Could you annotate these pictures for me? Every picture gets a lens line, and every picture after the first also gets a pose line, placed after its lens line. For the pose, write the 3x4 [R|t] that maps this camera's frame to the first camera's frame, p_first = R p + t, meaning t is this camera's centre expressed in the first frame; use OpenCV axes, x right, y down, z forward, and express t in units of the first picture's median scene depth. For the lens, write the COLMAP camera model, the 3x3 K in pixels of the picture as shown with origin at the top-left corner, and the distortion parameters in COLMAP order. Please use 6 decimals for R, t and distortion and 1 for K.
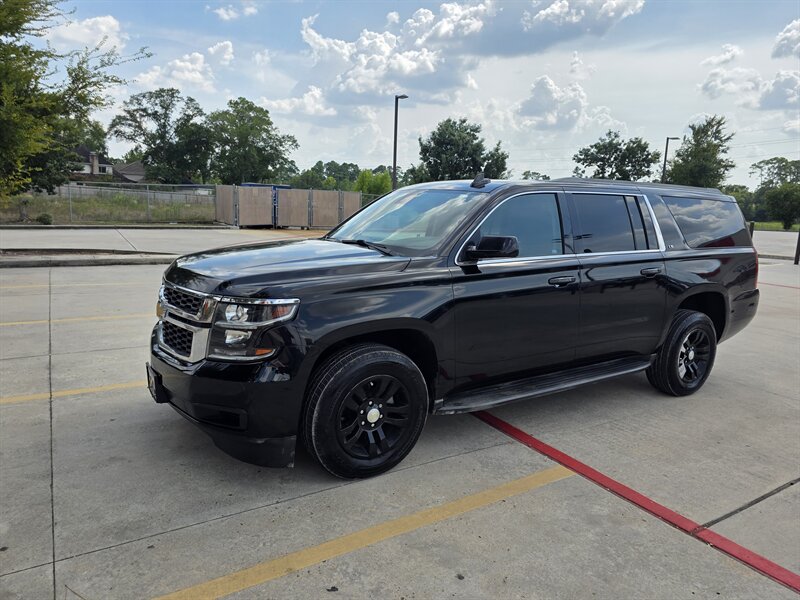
lens RADIAL K [[536.0, 0, 408.2], [0, 536.0, 298.0], [0, 0, 1]] dist [0.063497, -0.061927]
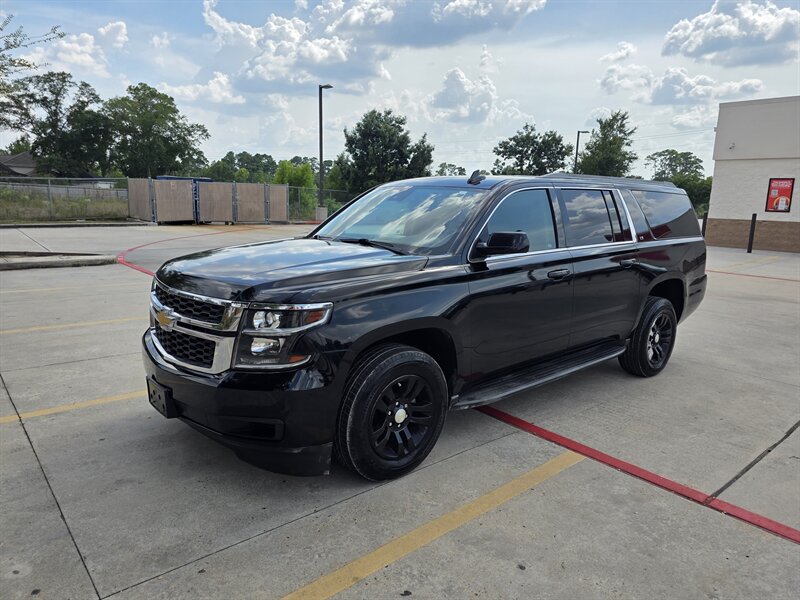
lens RADIAL K [[536.0, 0, 408.2], [0, 536.0, 303.7], [0, 0, 1]] dist [0.063497, -0.061927]
pose [[0.988741, -0.039334, 0.144378, -0.015620], [0.035757, 0.998988, 0.027287, -0.001347], [-0.145305, -0.021817, 0.989146, 0.001482]]
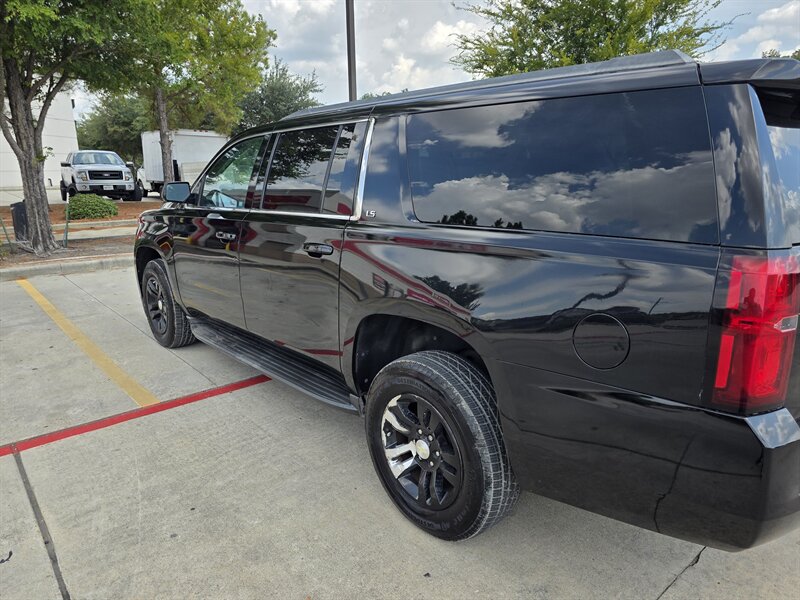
lens RADIAL K [[536.0, 0, 398.8], [0, 536.0, 303.7], [0, 0, 1]] dist [0.063497, -0.061927]
pose [[0.147943, 0.195488, -0.969483, 0.125507], [-0.163032, 0.971680, 0.171053, -0.012659], [0.975466, 0.132750, 0.175624, 0.116177]]
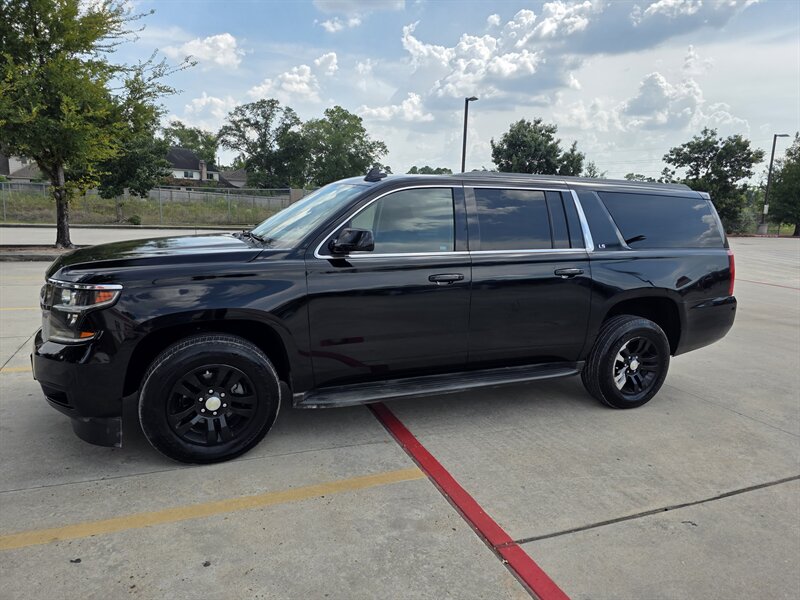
lens RADIAL K [[536.0, 0, 410.1], [0, 536.0, 301.7], [0, 0, 1]] dist [0.063497, -0.061927]
pose [[0.985714, 0.030770, -0.165595, 0.039130], [-0.031049, 0.999517, 0.000905, 0.001185], [0.165543, 0.004250, 0.986193, 0.004585]]
